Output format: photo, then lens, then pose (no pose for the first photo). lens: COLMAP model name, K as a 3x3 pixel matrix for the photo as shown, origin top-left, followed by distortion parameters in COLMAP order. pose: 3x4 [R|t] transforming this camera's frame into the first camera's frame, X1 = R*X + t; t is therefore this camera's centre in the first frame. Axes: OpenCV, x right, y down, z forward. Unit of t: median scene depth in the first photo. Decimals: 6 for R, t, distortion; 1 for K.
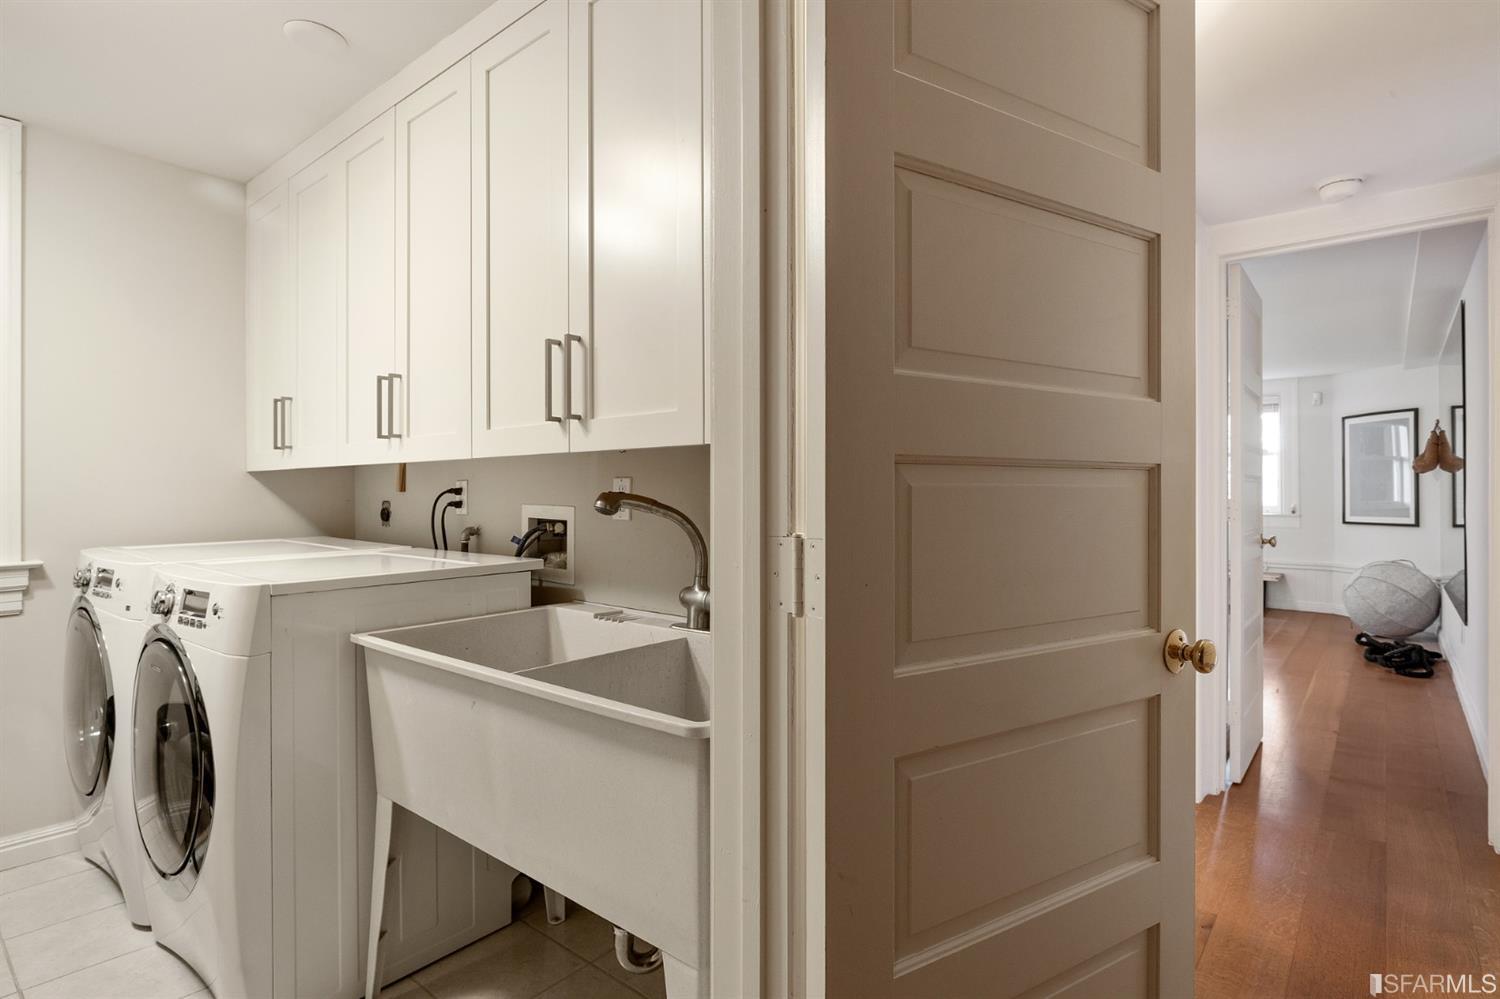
lens RADIAL K [[783.6, 0, 747.8], [0, 783.6, 492.4], [0, 0, 1]] dist [-0.009175, -0.000241]
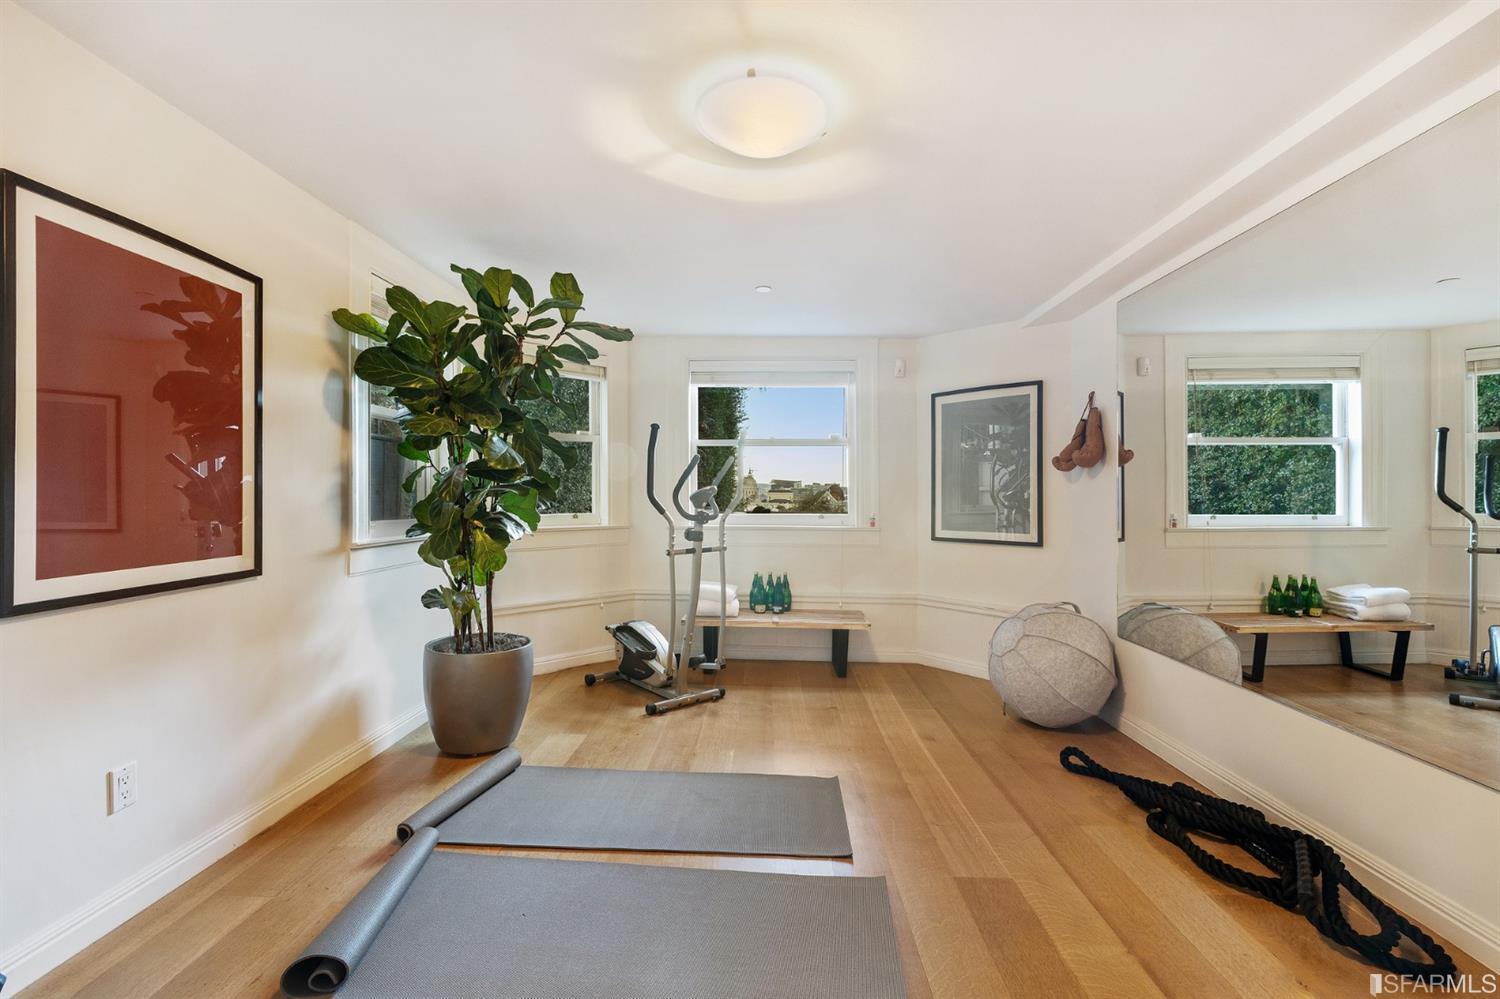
lens RADIAL K [[650.5, 0, 750.0], [0, 650.5, 499.5], [0, 0, 1]] dist [0.000100, 0.000013]
pose [[0.783030, -0.001600, 0.621981, 0.284242], [-0.006722, 0.999917, 0.011034, -0.003973], [-0.621947, -0.012821, 0.782954, 0.711052]]
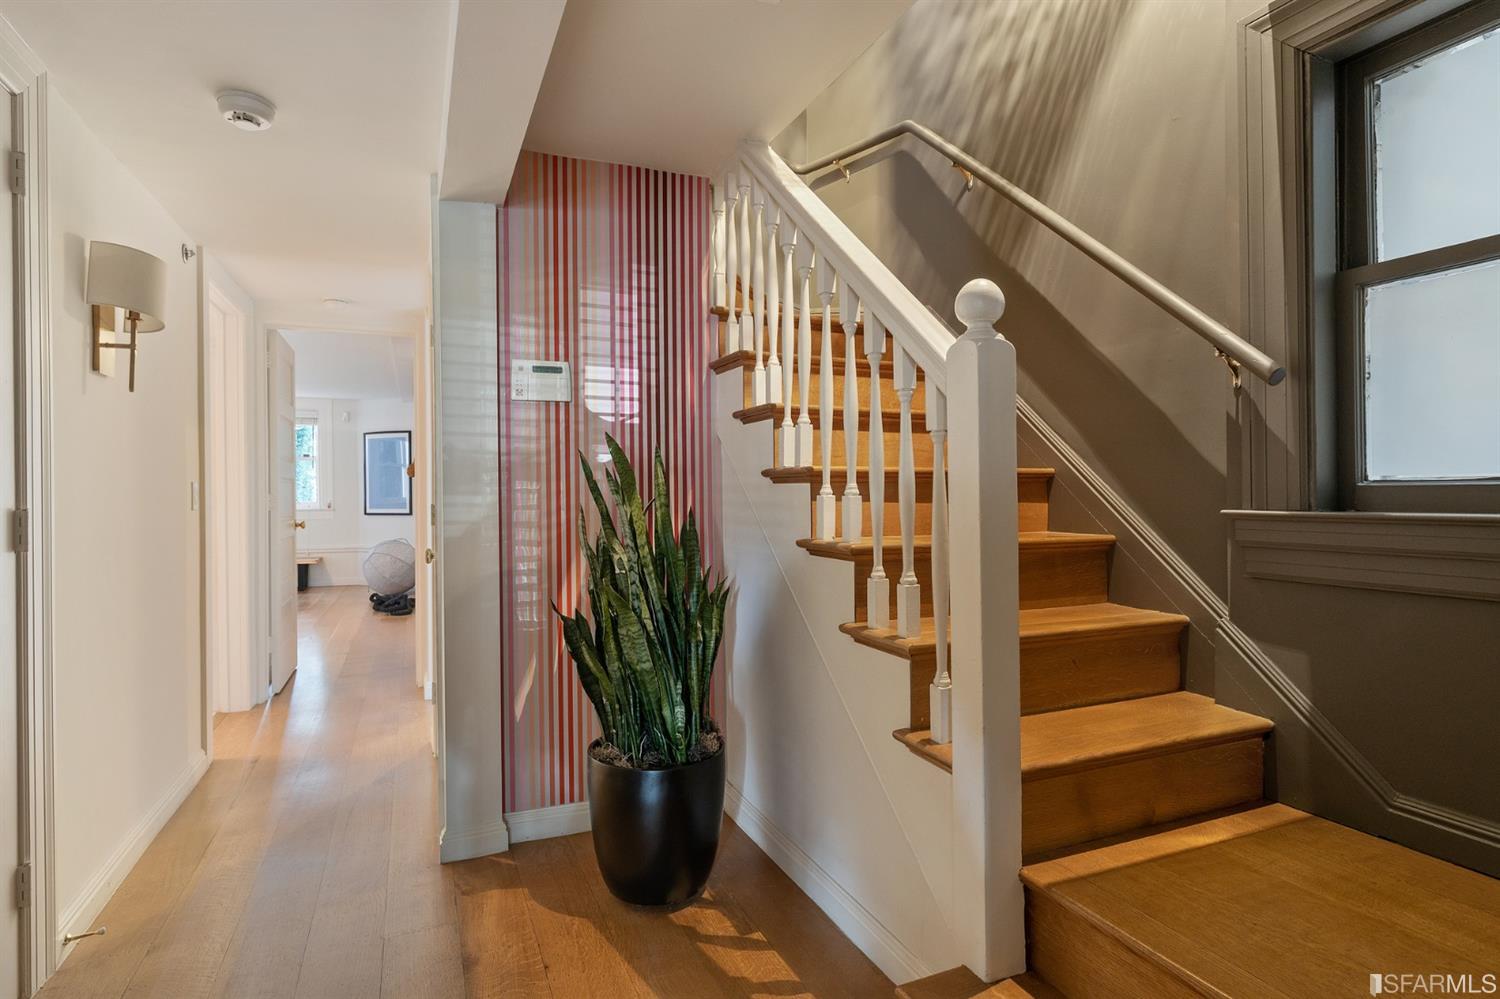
lens RADIAL K [[783.6, 0, 747.8], [0, 783.6, 492.4], [0, 0, 1]] dist [-0.009175, -0.000241]
pose [[0.464012, -0.004471, 0.885818, -0.108955], [0.004367, 0.999987, 0.002759, 0.002162], [-0.885818, 0.002588, 0.464025, -0.196156]]
